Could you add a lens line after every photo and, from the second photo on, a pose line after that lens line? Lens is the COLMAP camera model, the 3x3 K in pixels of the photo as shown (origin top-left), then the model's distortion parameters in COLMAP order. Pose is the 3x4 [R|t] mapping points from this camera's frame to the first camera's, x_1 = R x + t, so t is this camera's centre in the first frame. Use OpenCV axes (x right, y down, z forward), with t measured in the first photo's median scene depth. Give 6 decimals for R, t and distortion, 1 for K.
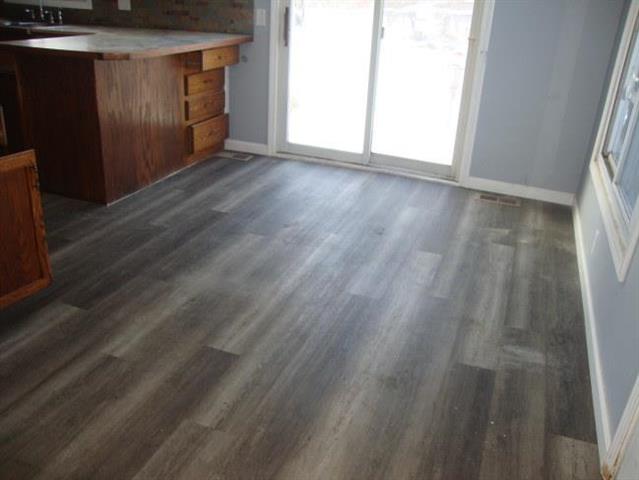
lens RADIAL K [[567.9, 0, 319.5], [0, 567.9, 240.0], [0, 0, 1]] dist [-0.185673, 0.171733]
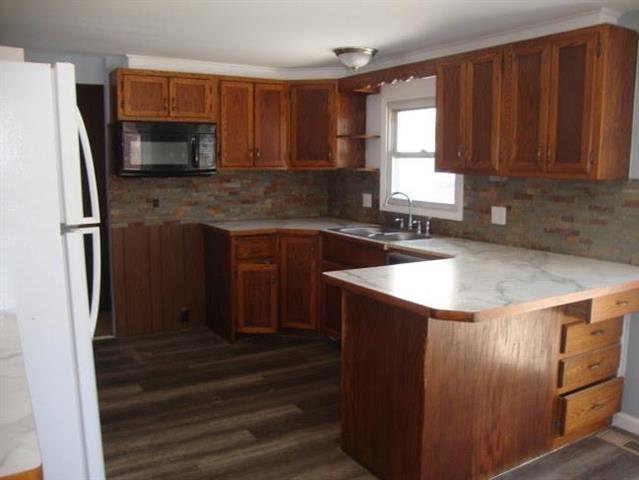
lens RADIAL K [[567.9, 0, 319.5], [0, 567.9, 240.0], [0, 0, 1]] dist [-0.185673, 0.171733]
pose [[0.785606, 0.031473, -0.617926, -0.053678], [-0.225839, 0.944386, -0.239023, -0.150923], [0.576038, 0.327329, 0.749023, 0.244245]]
